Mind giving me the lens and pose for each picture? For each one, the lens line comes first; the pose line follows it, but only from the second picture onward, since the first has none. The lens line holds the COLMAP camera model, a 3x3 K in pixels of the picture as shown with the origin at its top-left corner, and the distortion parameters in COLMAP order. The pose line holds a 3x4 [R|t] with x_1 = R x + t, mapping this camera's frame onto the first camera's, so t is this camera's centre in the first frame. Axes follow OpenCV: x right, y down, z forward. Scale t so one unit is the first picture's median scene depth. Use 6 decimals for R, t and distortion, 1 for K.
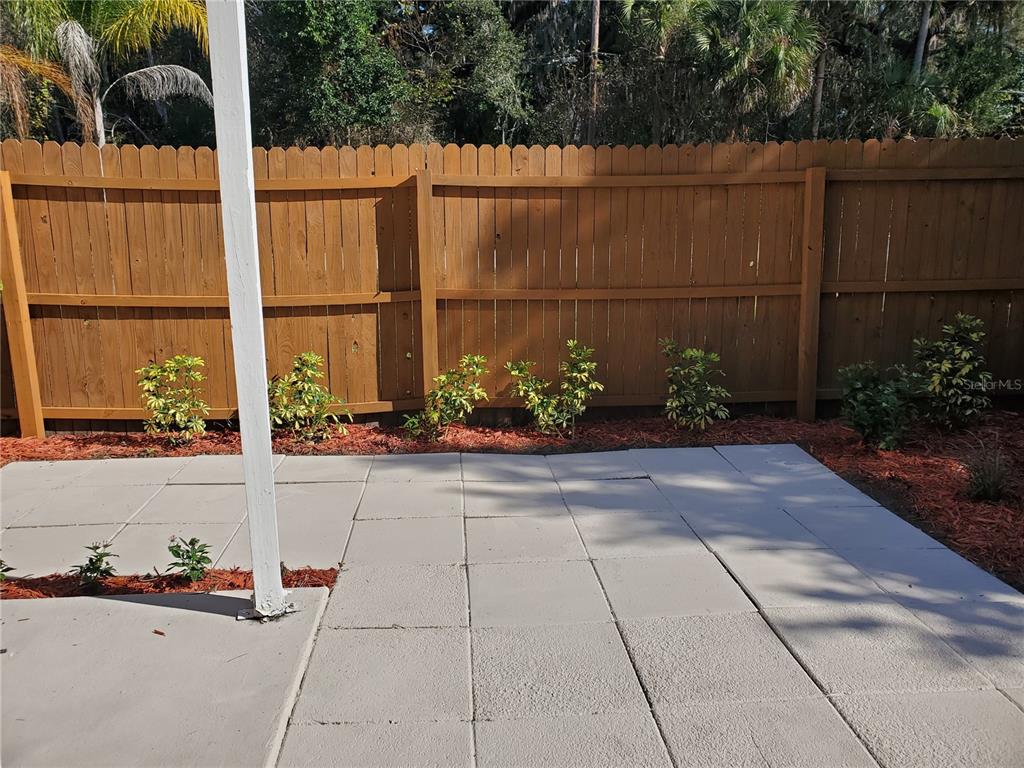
lens RADIAL K [[778.5, 0, 490.4], [0, 778.5, 368.9], [0, 0, 1]] dist [0.008410, 0.008078]
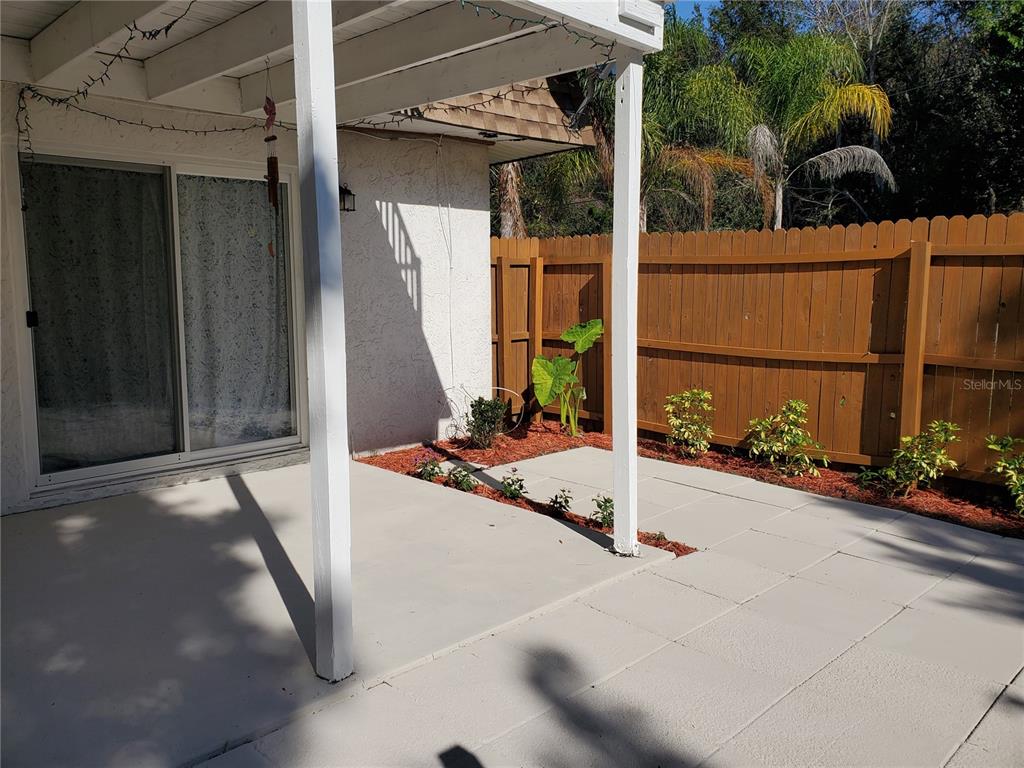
lens RADIAL K [[782.7, 0, 510.6], [0, 782.7, 368.6], [0, 0, 1]] dist [0.060182, -0.051693]
pose [[0.645635, 0.088424, -0.758510, 0.385623], [-0.152087, 0.988264, -0.014247, 0.014591], [0.748348, 0.124558, 0.651506, -0.093638]]
